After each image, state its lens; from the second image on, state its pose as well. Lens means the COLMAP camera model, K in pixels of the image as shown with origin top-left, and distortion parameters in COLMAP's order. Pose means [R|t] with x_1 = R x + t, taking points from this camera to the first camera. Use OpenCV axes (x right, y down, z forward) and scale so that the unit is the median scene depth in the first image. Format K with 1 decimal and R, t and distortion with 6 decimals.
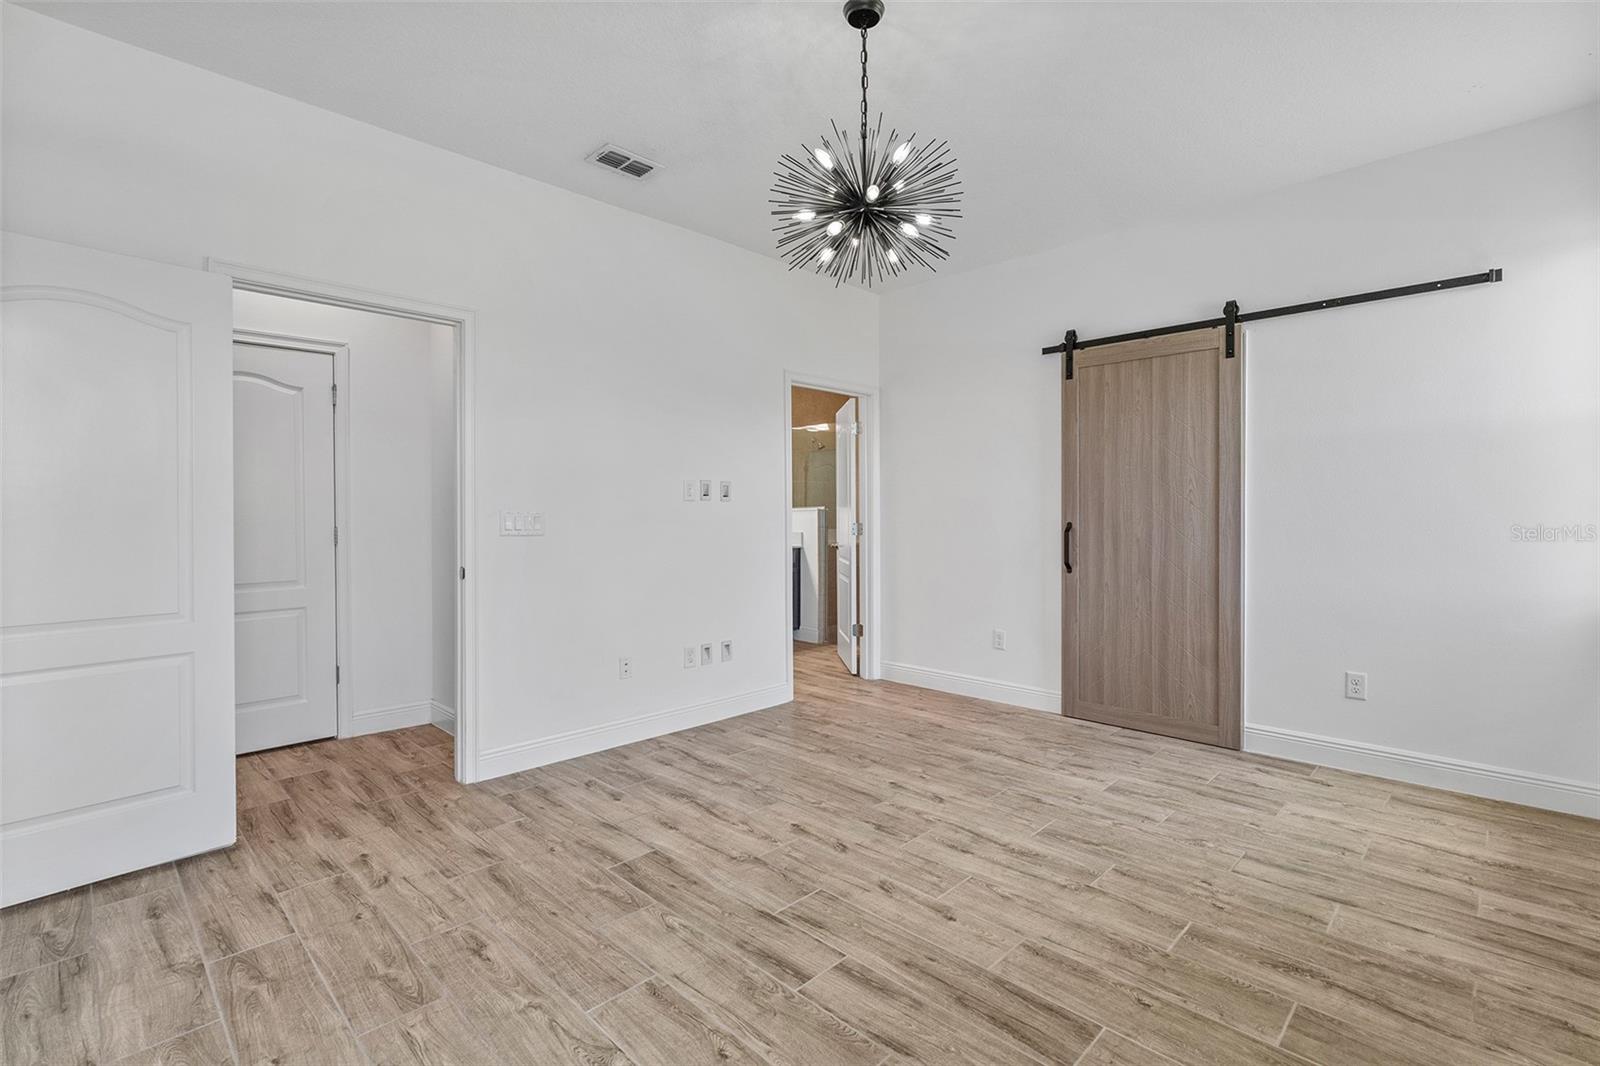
lens RADIAL K [[726.7, 0, 795.2], [0, 726.7, 518.9], [0, 0, 1]] dist [-0.005767, 0.000598]
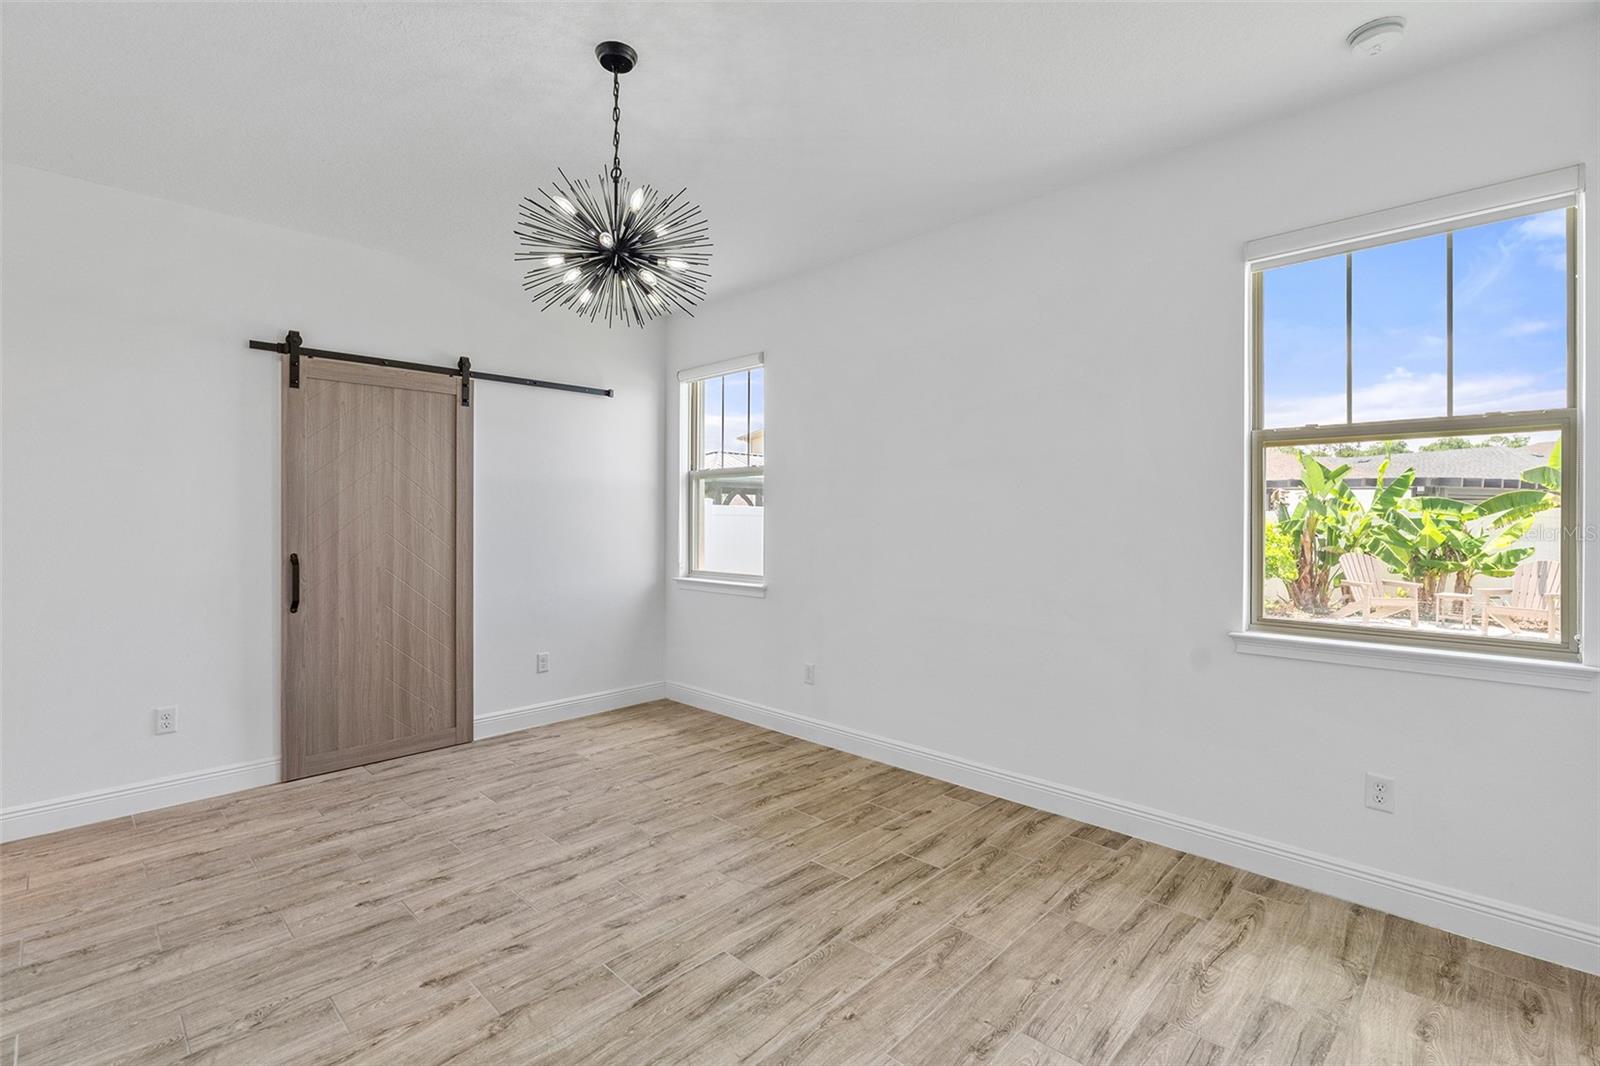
lens RADIAL K [[724.9, 0, 801.2], [0, 724.9, 516.6], [0, 0, 1]] dist [-0.001267, 0.000228]
pose [[-0.009237, 0.002449, 0.999954, -0.655743], [0.007405, 0.999970, -0.002381, -0.044493], [-0.999930, 0.007383, -0.009255, 0.546893]]
